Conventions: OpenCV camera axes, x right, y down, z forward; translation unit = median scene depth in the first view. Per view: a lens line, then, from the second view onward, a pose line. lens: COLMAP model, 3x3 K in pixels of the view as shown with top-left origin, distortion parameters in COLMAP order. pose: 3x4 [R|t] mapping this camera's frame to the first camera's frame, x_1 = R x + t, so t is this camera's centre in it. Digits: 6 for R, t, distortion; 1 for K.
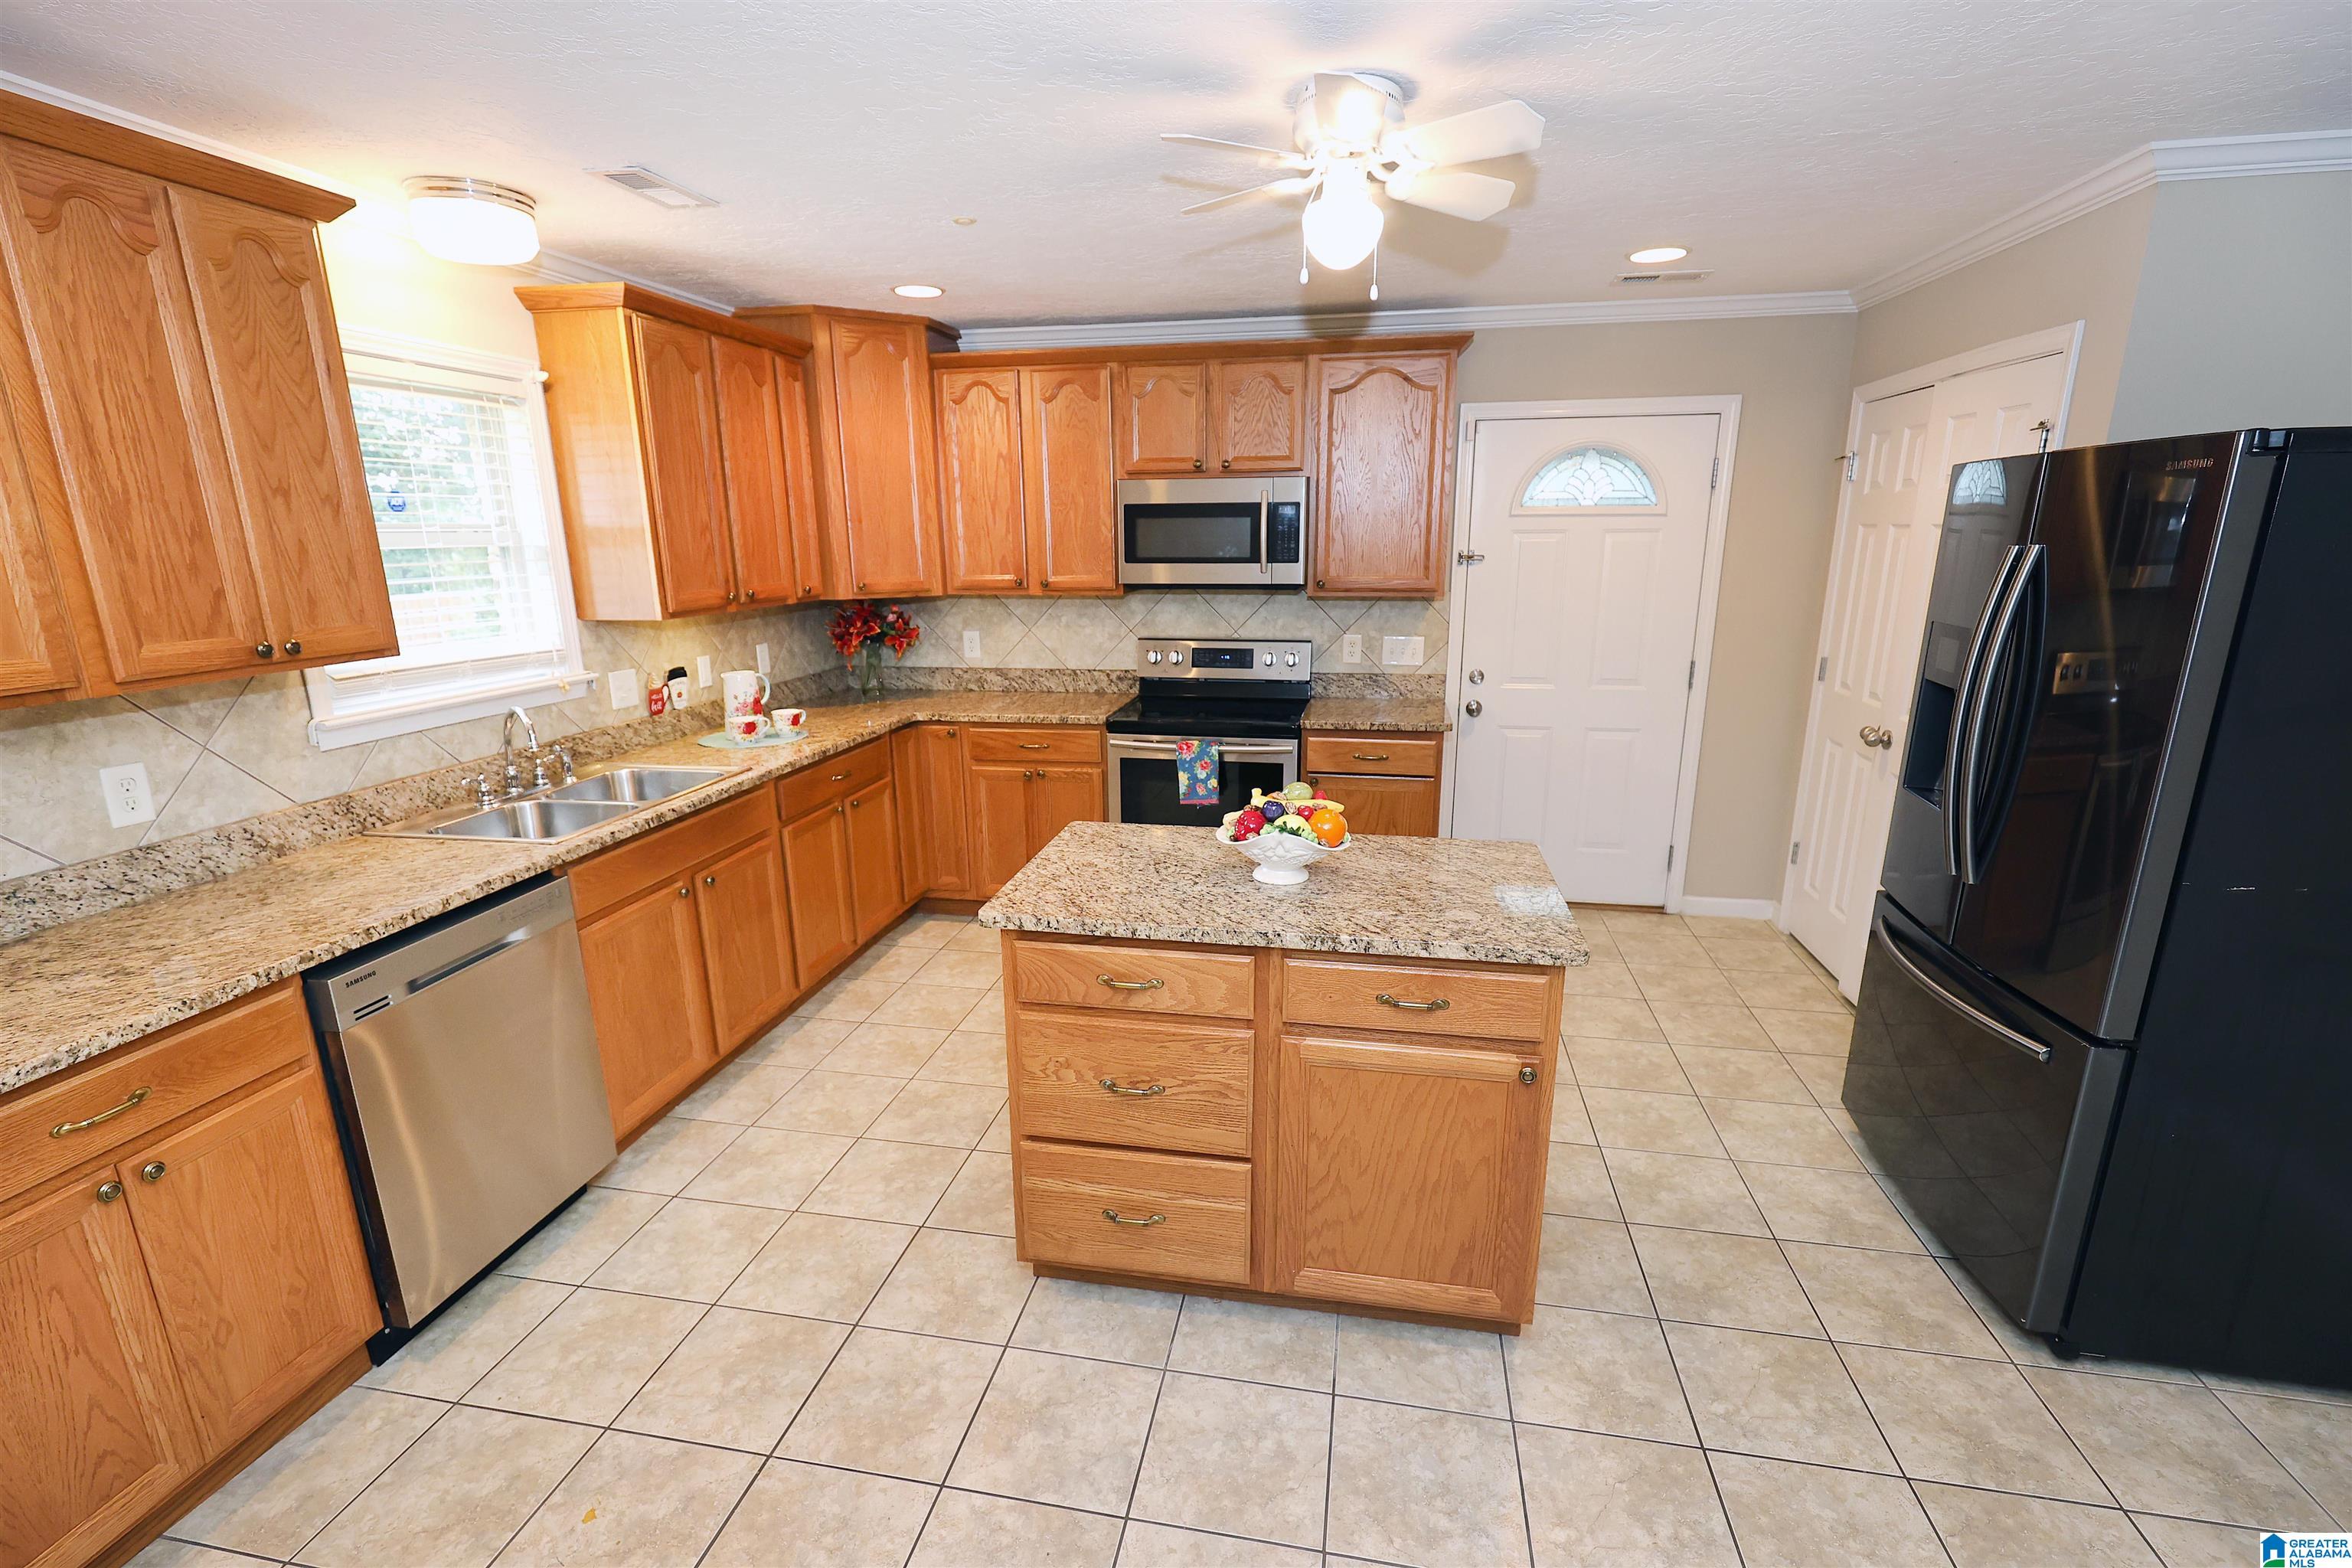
lens RADIAL K [[1063.8, 0, 1168.6], [0, 1063.8, 801.6], [0, 0, 1]] dist [0.003357, -0.000594]
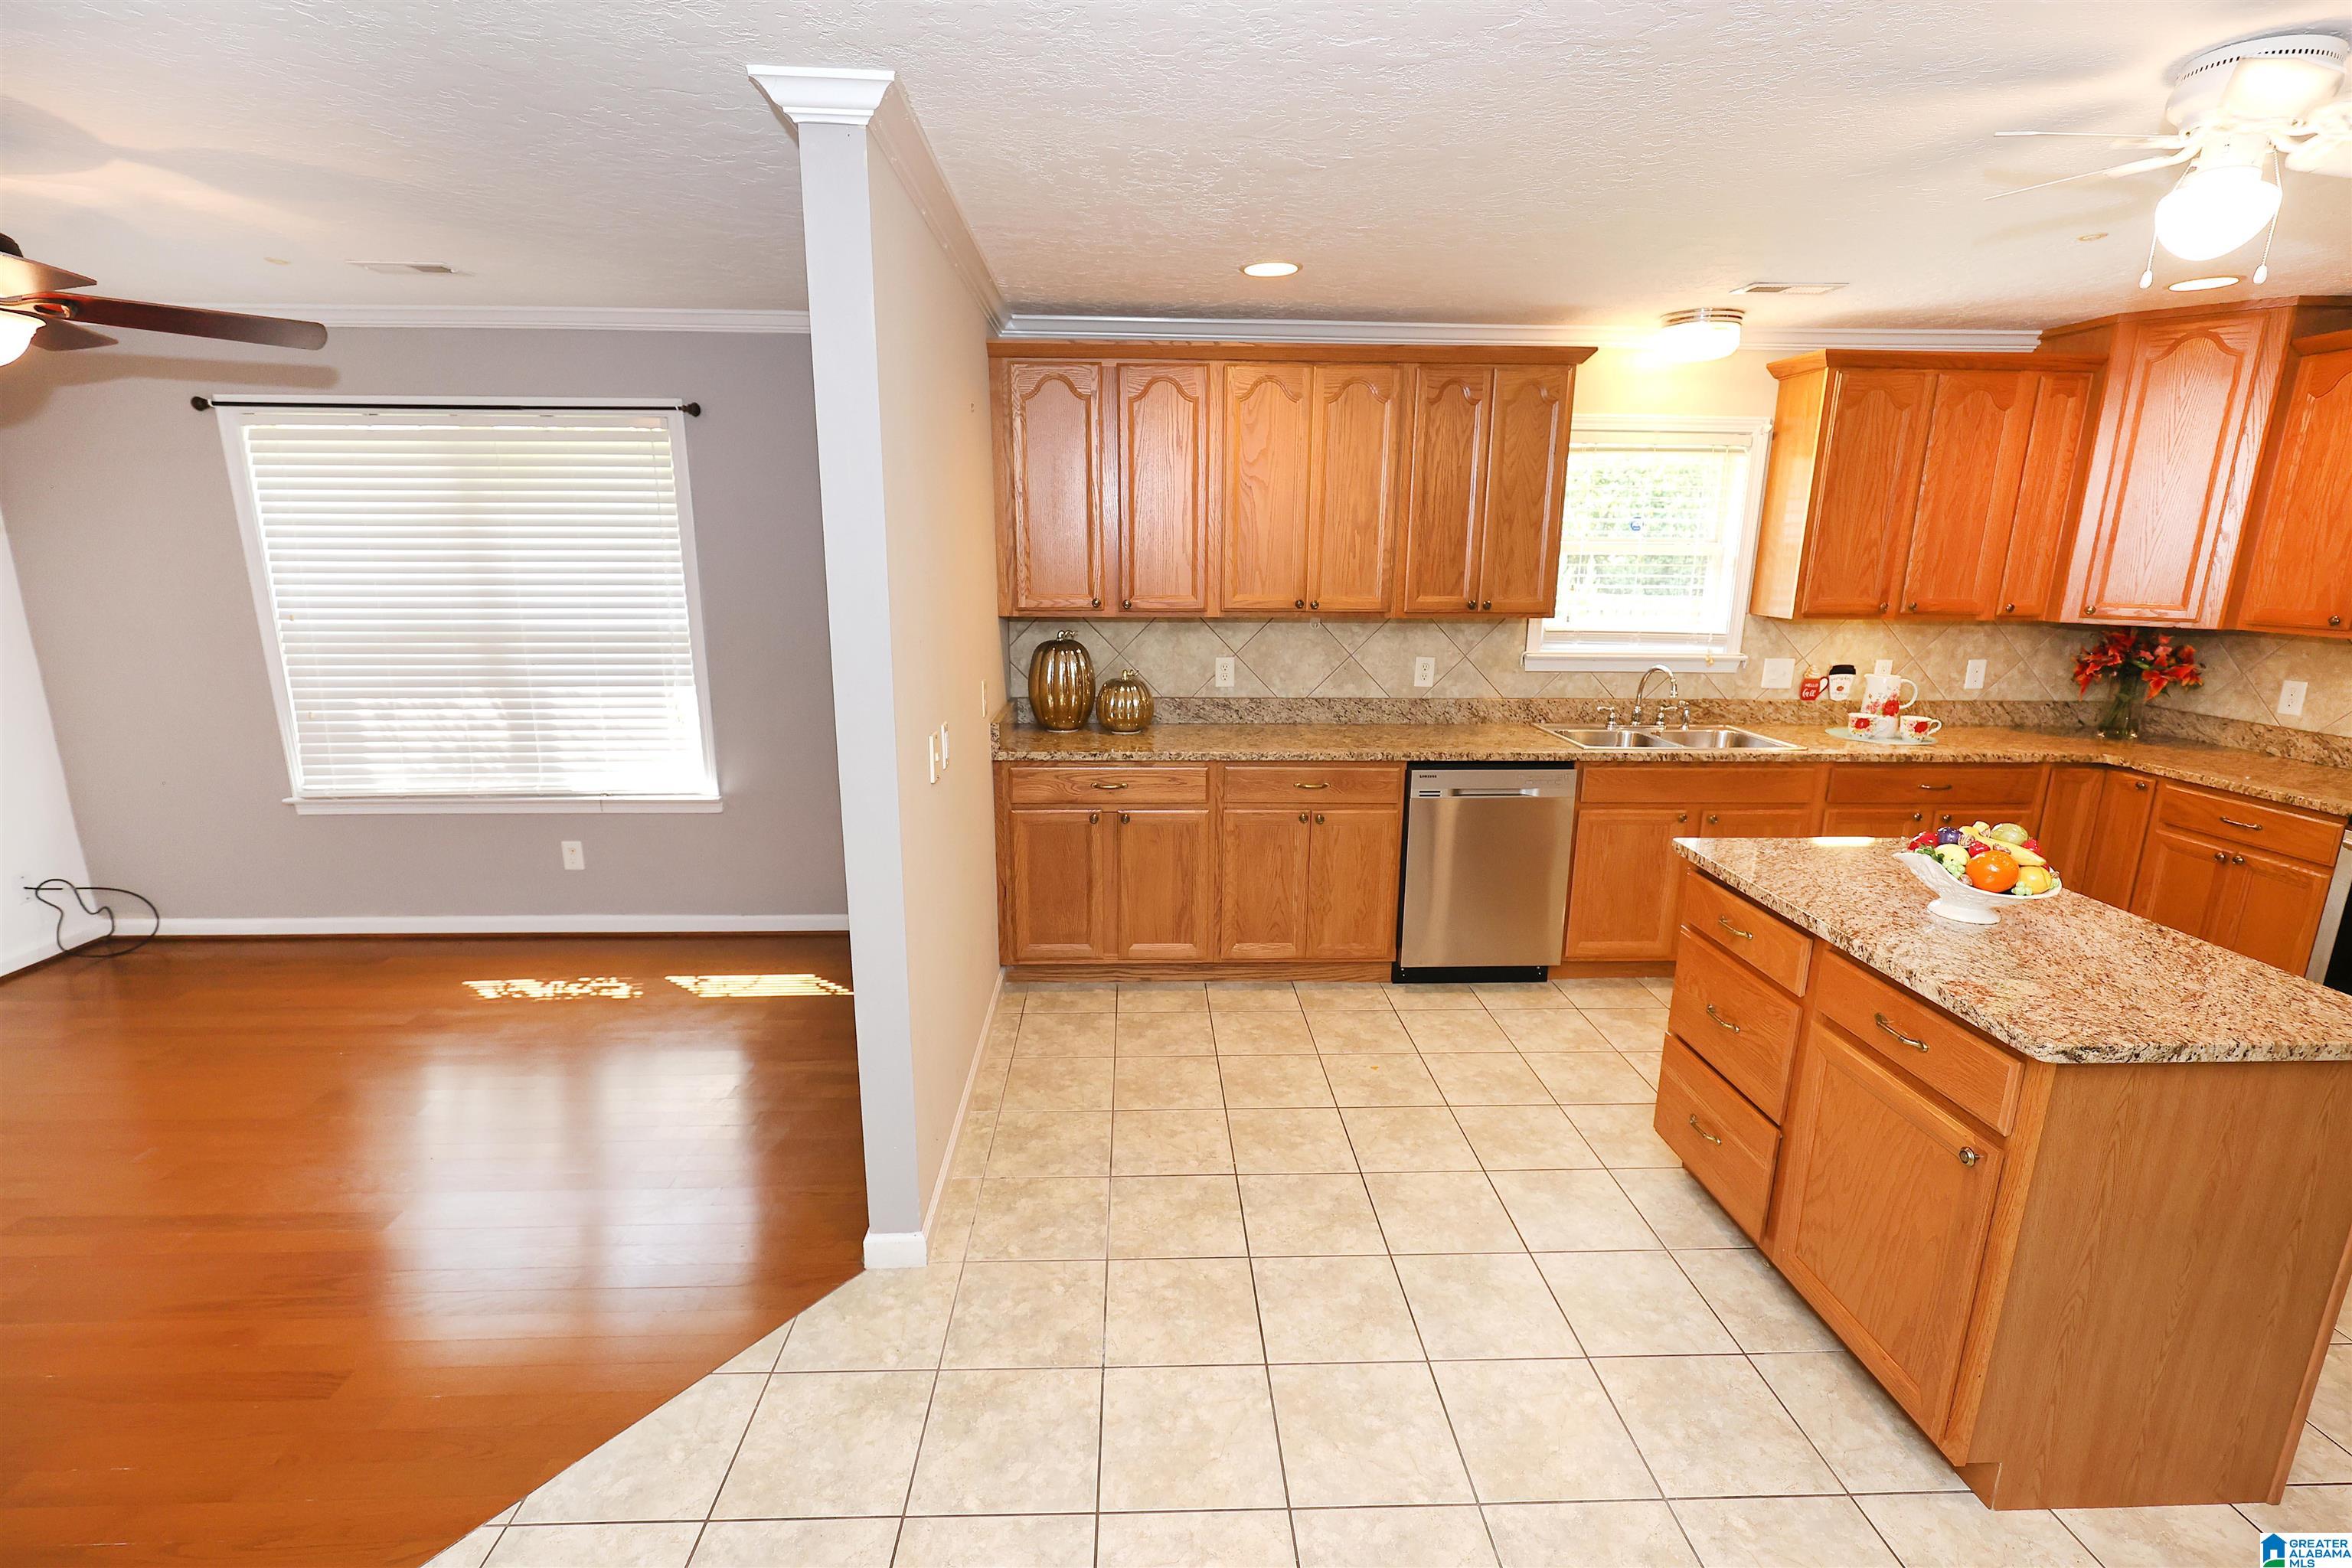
lens RADIAL K [[1063.8, 0, 1178.8], [0, 1063.8, 793.1], [0, 0, 1]] dist [0.003357, -0.000594]
pose [[0.235007, 0.236494, -0.942784, 0.630059], [-0.253922, 0.951204, 0.175311, -0.017003], [0.938241, 0.198194, 0.283591, 0.033639]]
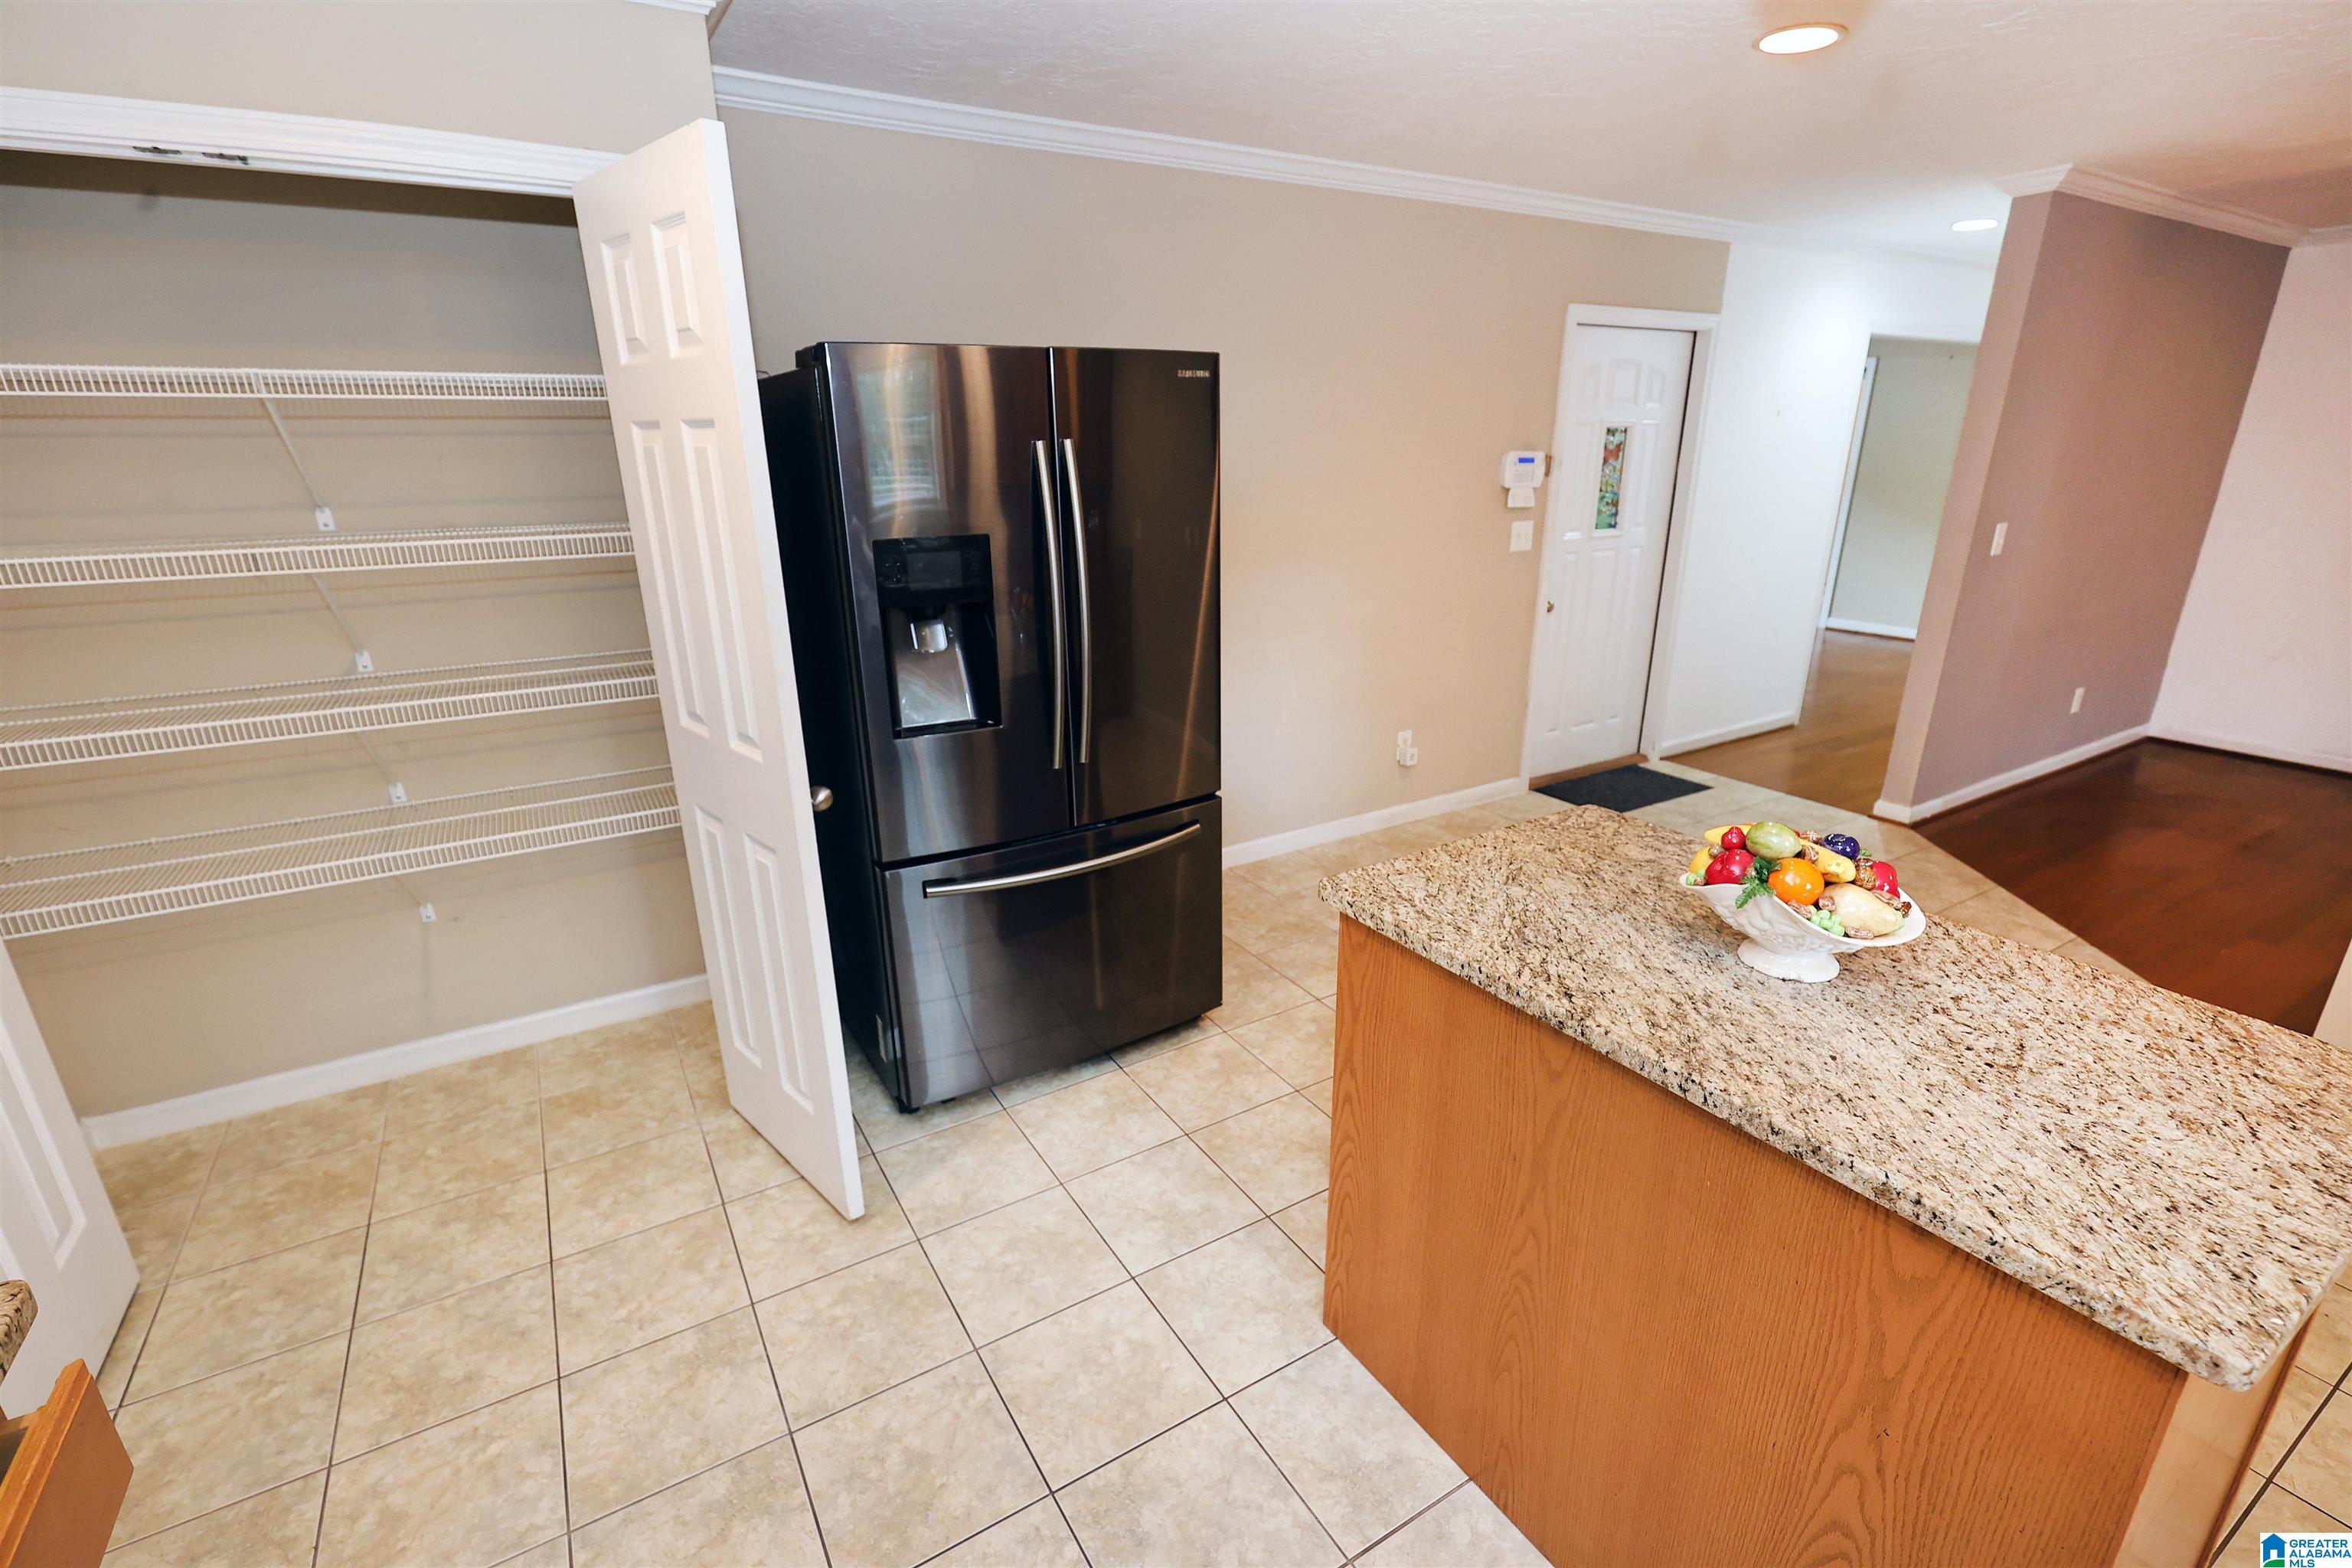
lens RADIAL K [[1063.8, 0, 1173.2], [0, 1063.8, 792.3], [0, 0, 1]] dist [0.003357, -0.000594]
pose [[-0.675172, -0.225816, 0.702246, -0.054837], [0.196178, 0.862741, 0.466039, -0.297620], [-0.711095, 0.452422, -0.538198, 1.200165]]
